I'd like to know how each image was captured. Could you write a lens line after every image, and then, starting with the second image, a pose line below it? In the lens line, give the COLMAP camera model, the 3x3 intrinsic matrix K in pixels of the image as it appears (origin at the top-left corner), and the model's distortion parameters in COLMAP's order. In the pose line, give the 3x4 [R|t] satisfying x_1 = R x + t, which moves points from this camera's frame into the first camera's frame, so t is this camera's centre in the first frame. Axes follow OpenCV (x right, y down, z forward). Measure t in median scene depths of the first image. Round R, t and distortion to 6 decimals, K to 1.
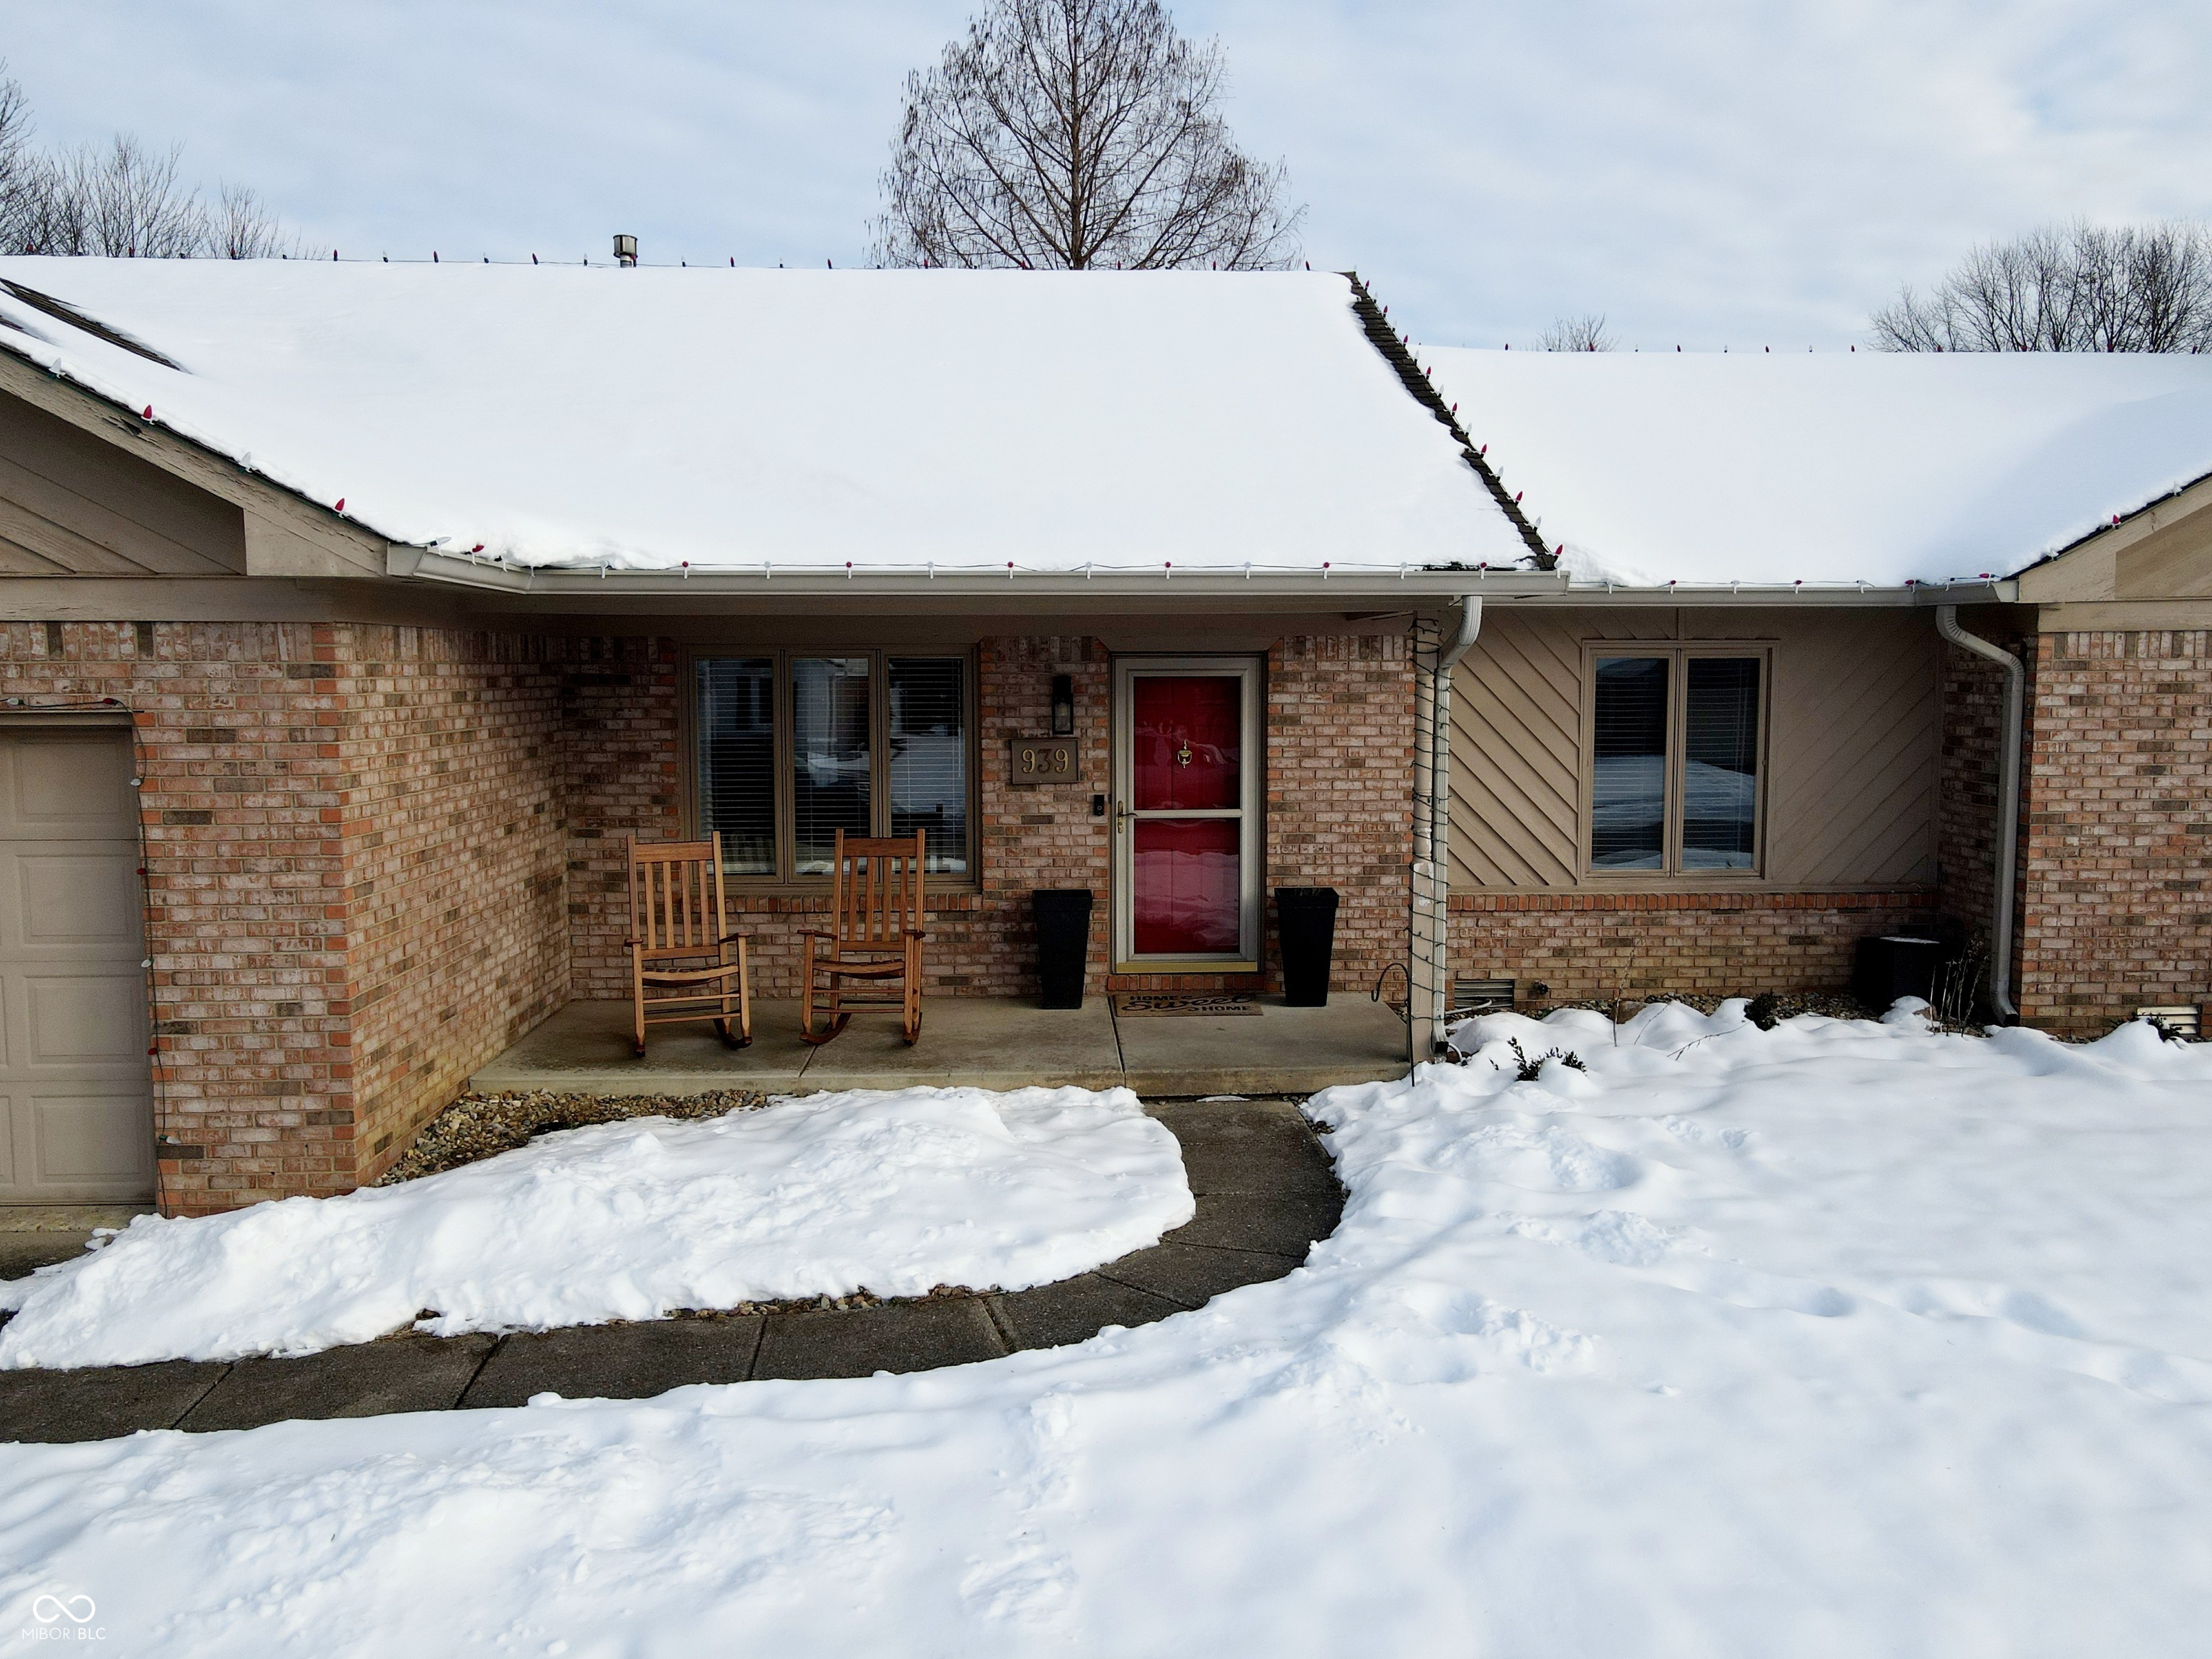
lens RADIAL K [[1574.6, 0, 1106.0], [0, 1574.6, 829.5], [0, 0, 1]] dist [-0.022903, 0.001627]
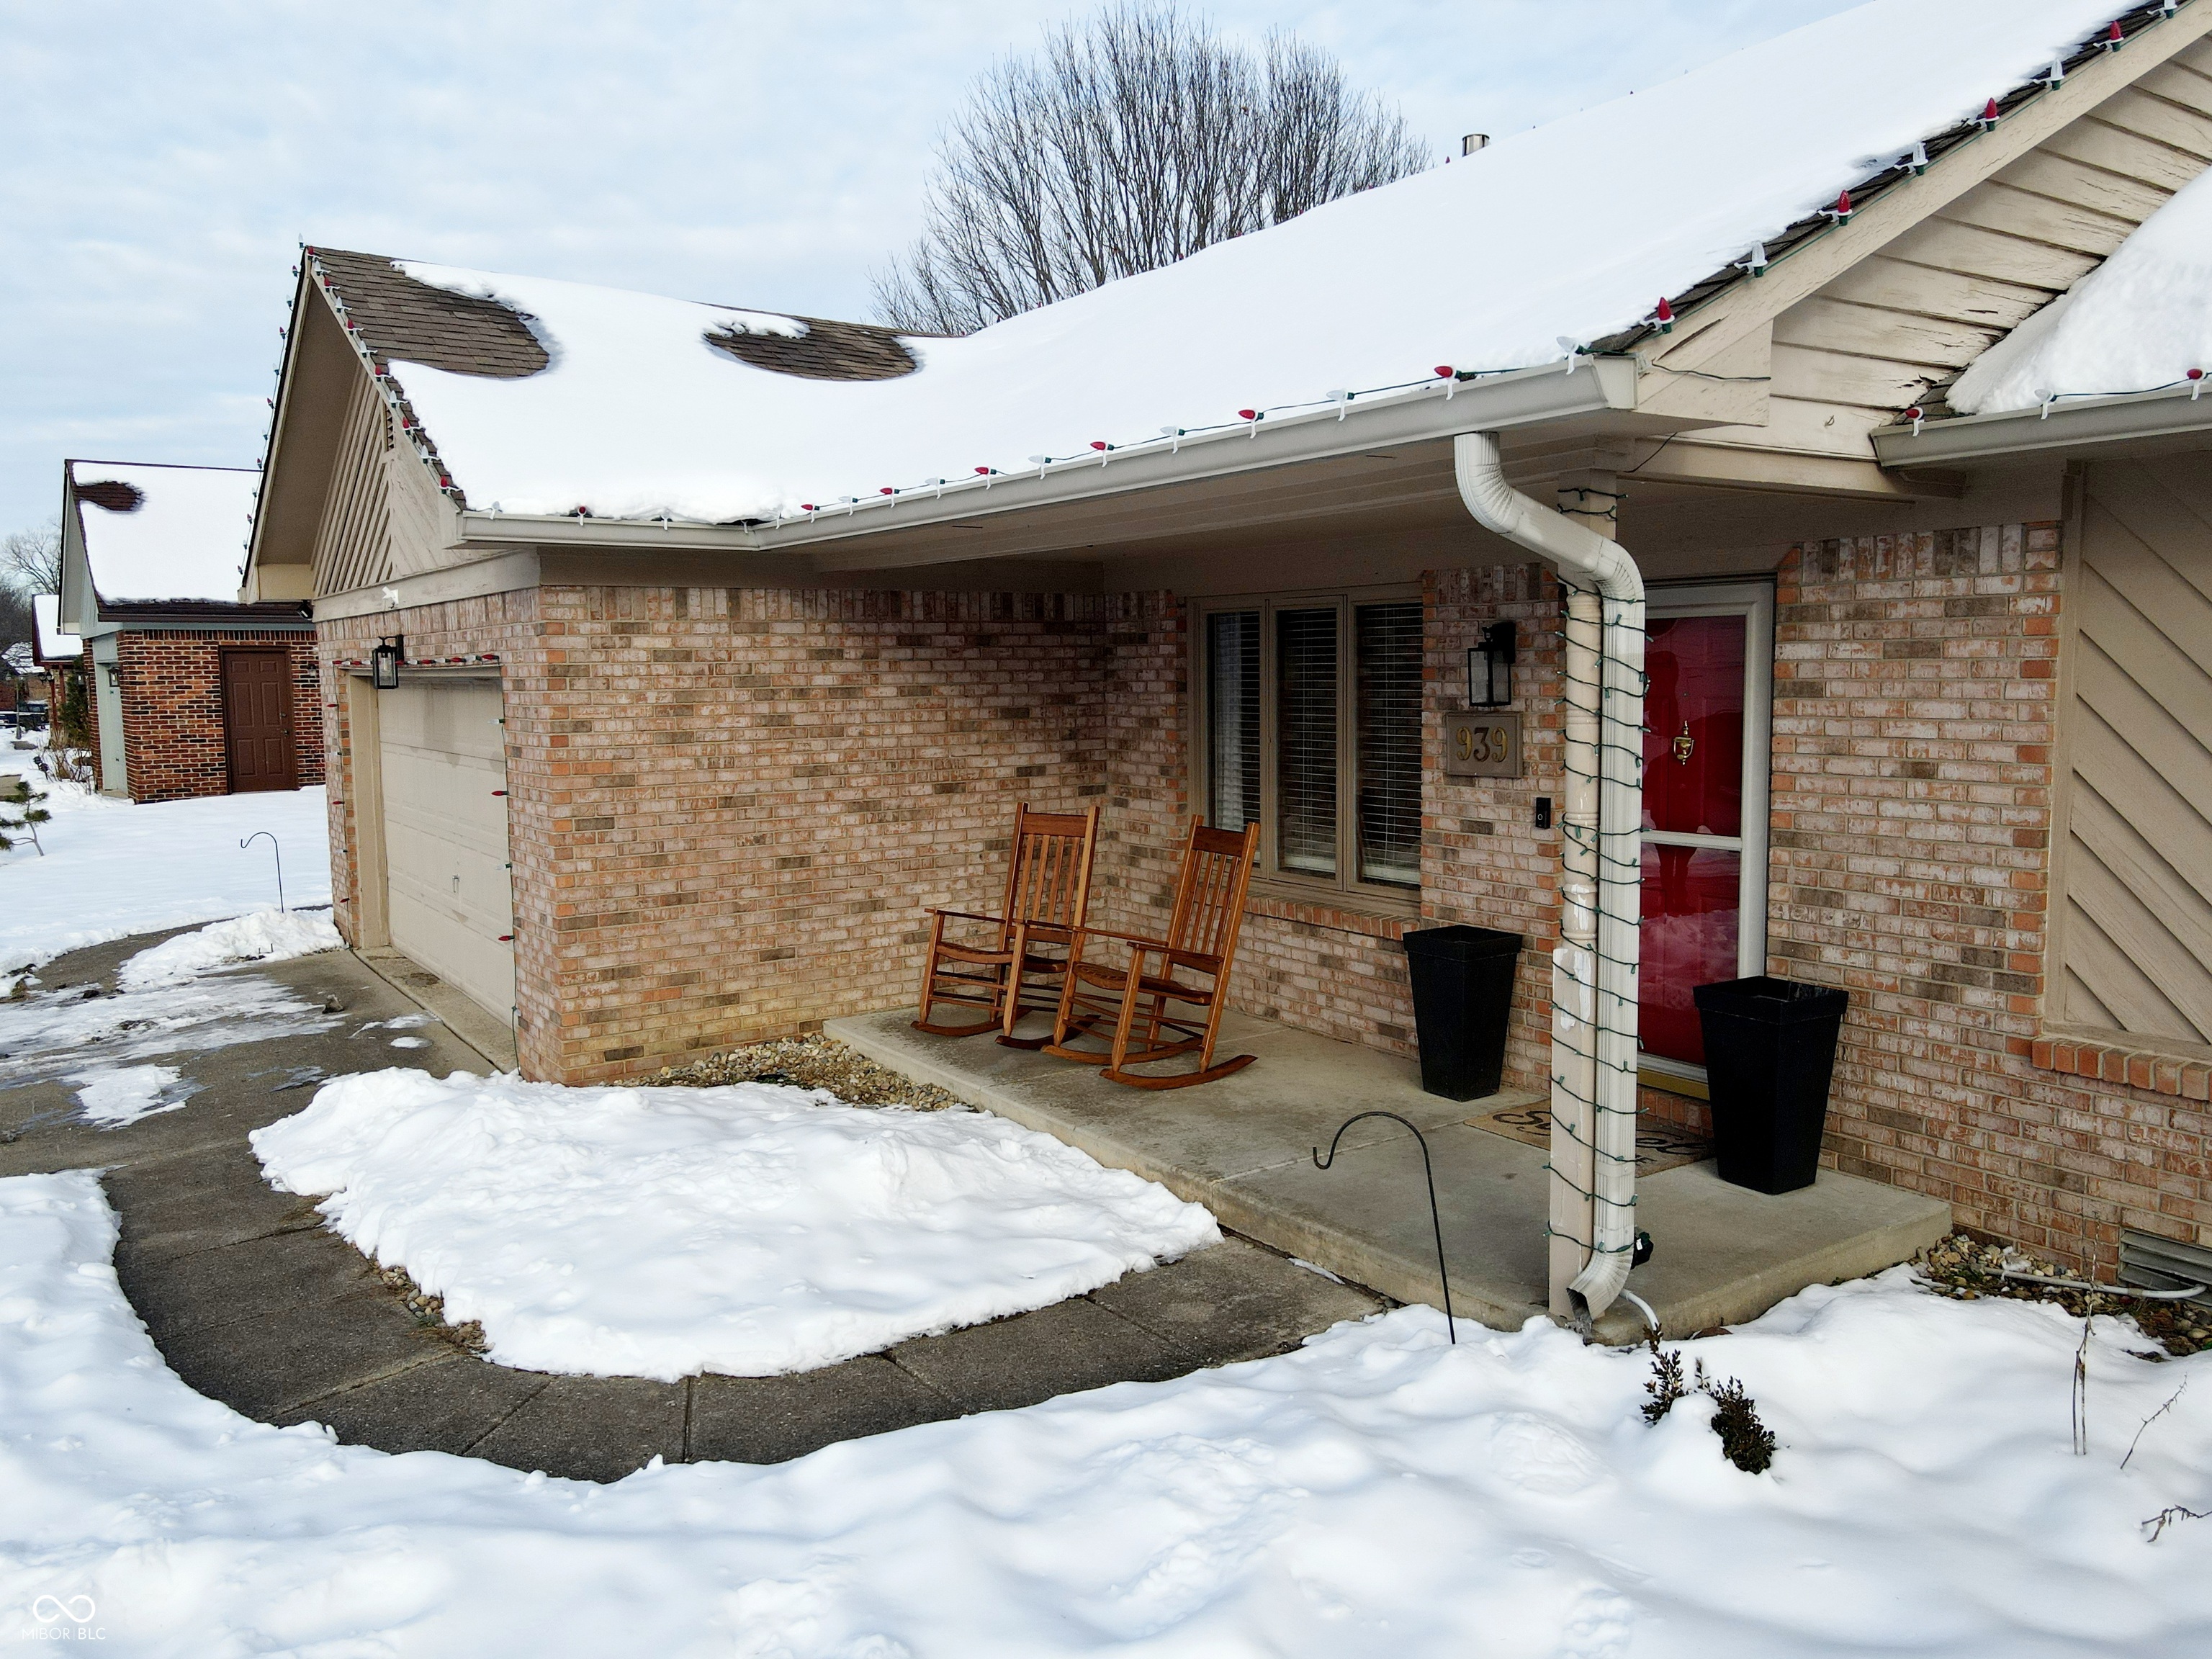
lens RADIAL K [[1594.0, 0, 1106.0], [0, 1594.0, 829.5], [0, 0, 1]] dist [0.017019, -0.000547]
pose [[0.543293, 0.082552, -0.835474, 0.467342], [-0.073969, 0.995991, 0.050312, -0.028980], [0.836278, 0.034465, 0.547221, 0.469939]]
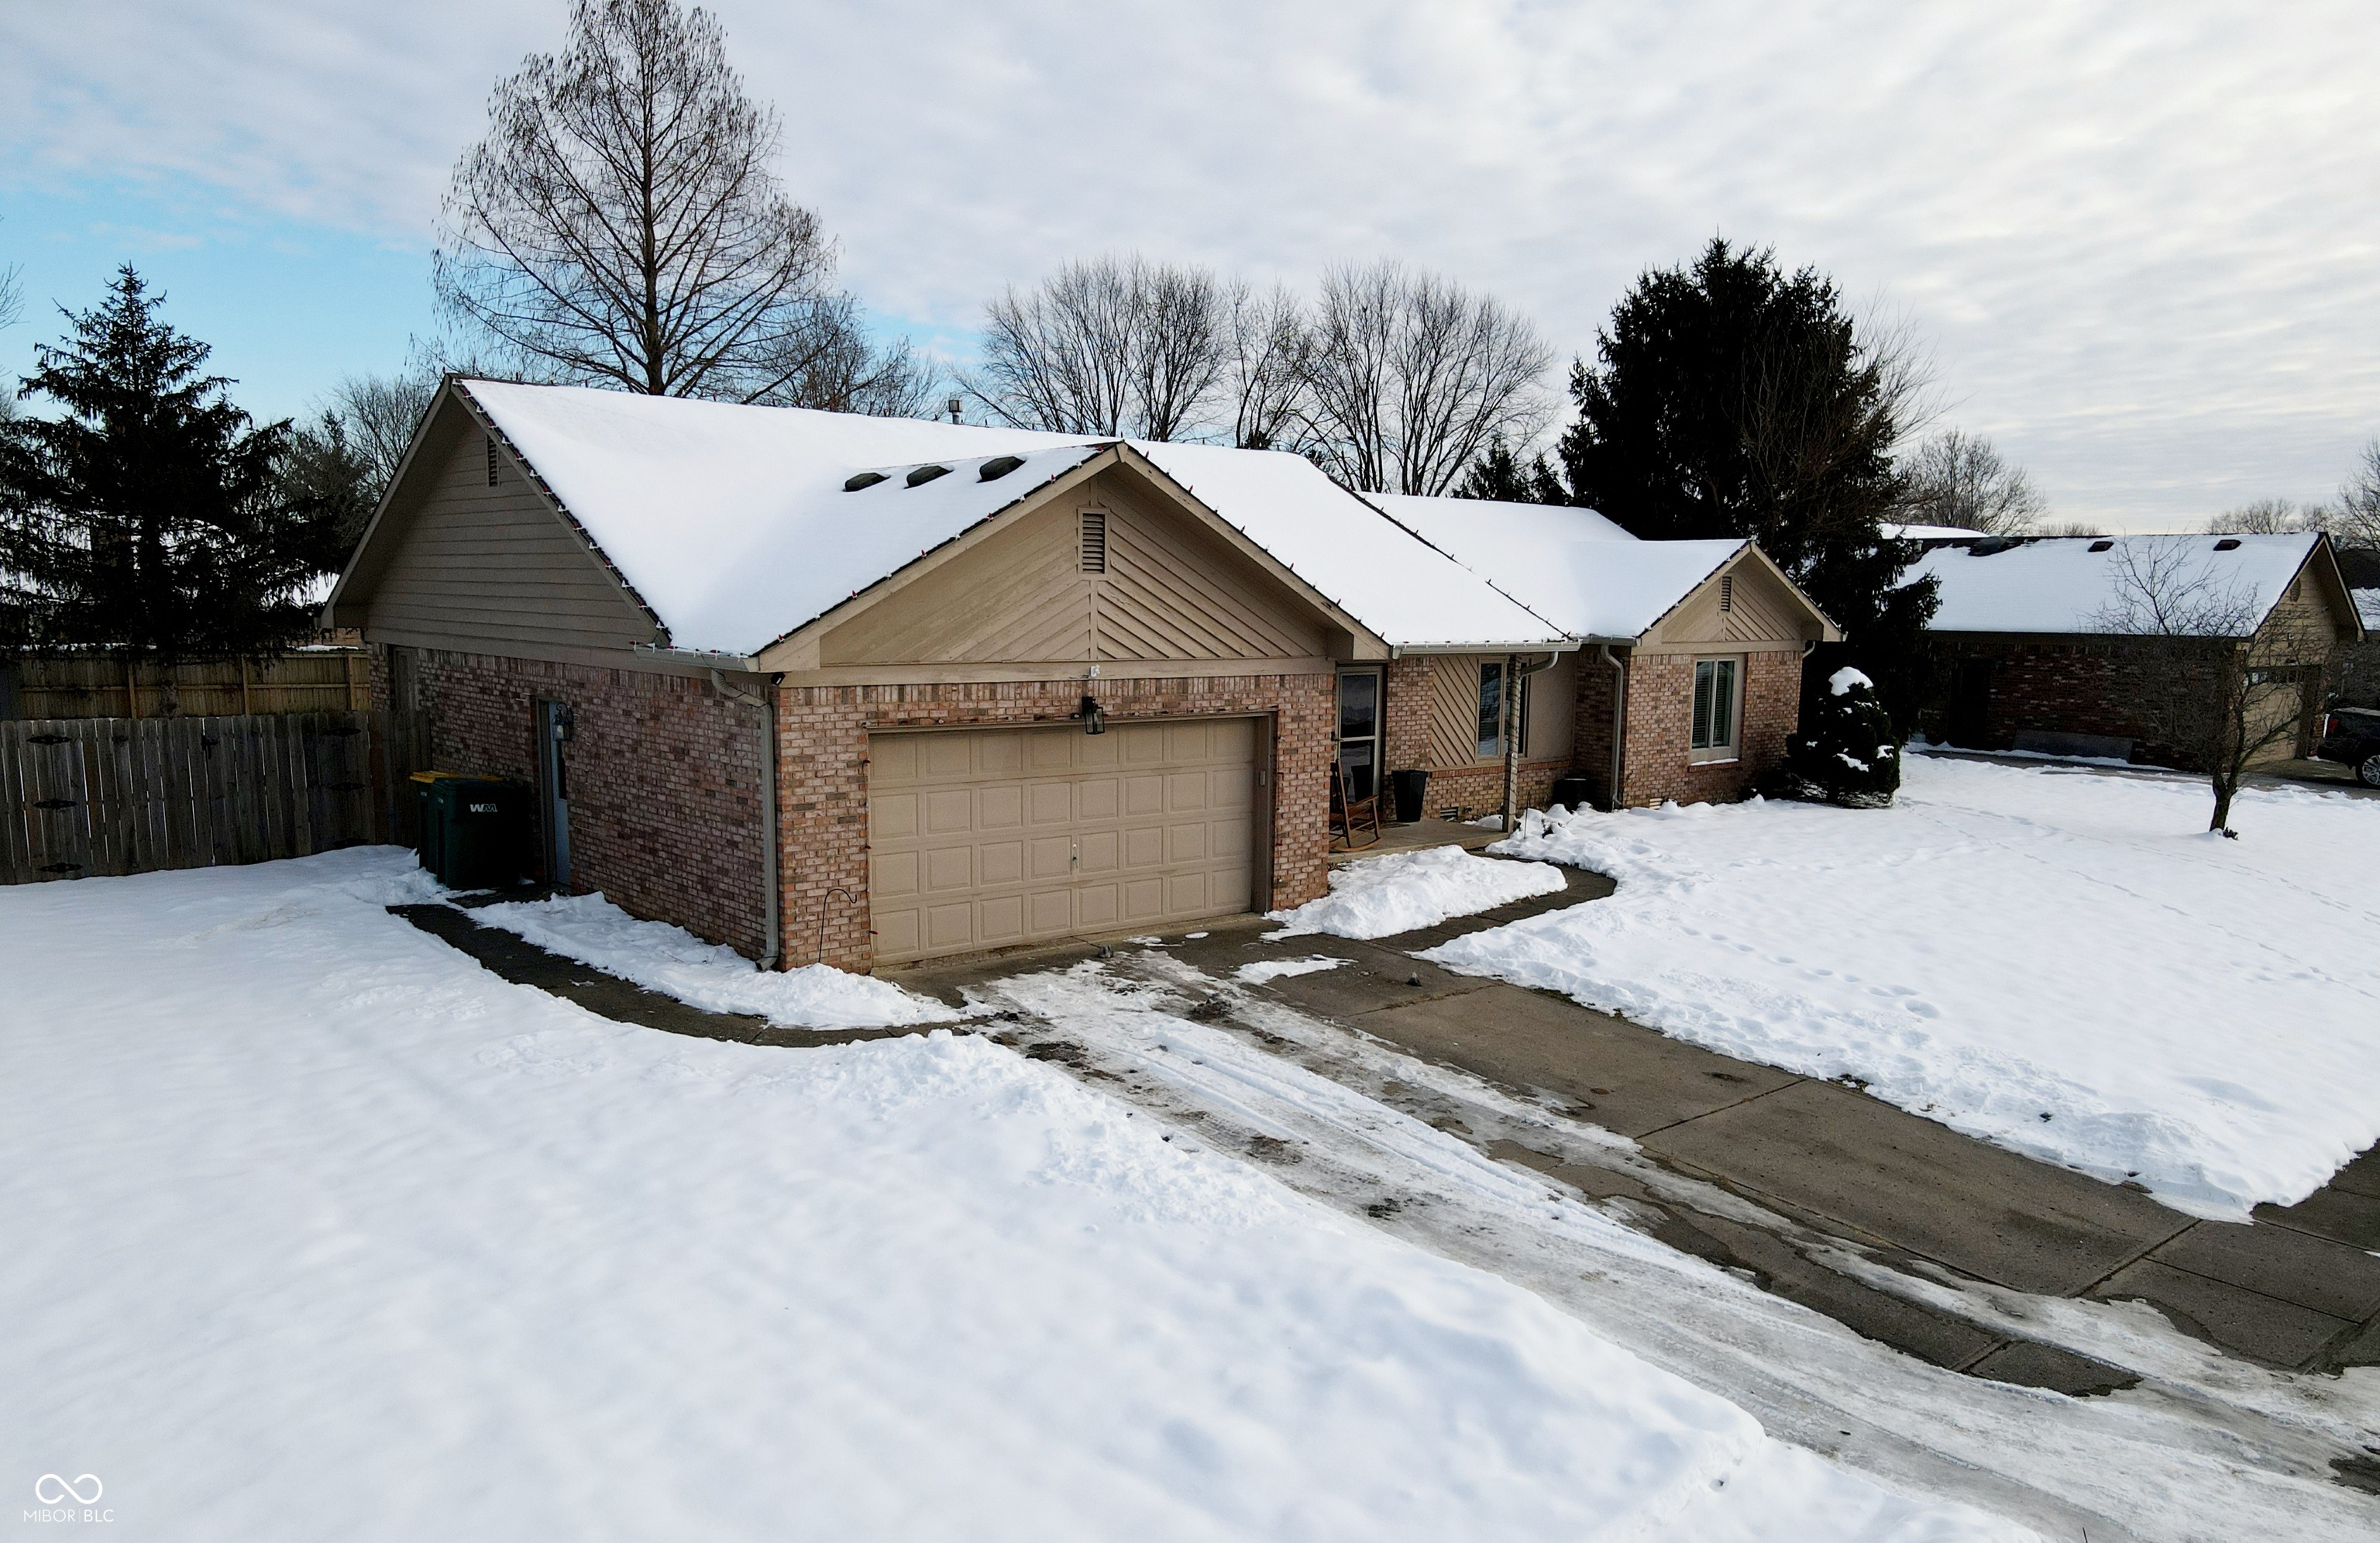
lens RADIAL K [[1689.9, 0, 1190.0], [0, 1689.9, 771.5], [0, 0, 1]] dist [-0.004644, -0.002396]
pose [[0.786146, -0.050945, 0.615937, -1.576156], [0.047512, 0.998629, 0.021956, -0.027877], [-0.616211, 0.012004, 0.787489, -0.692162]]
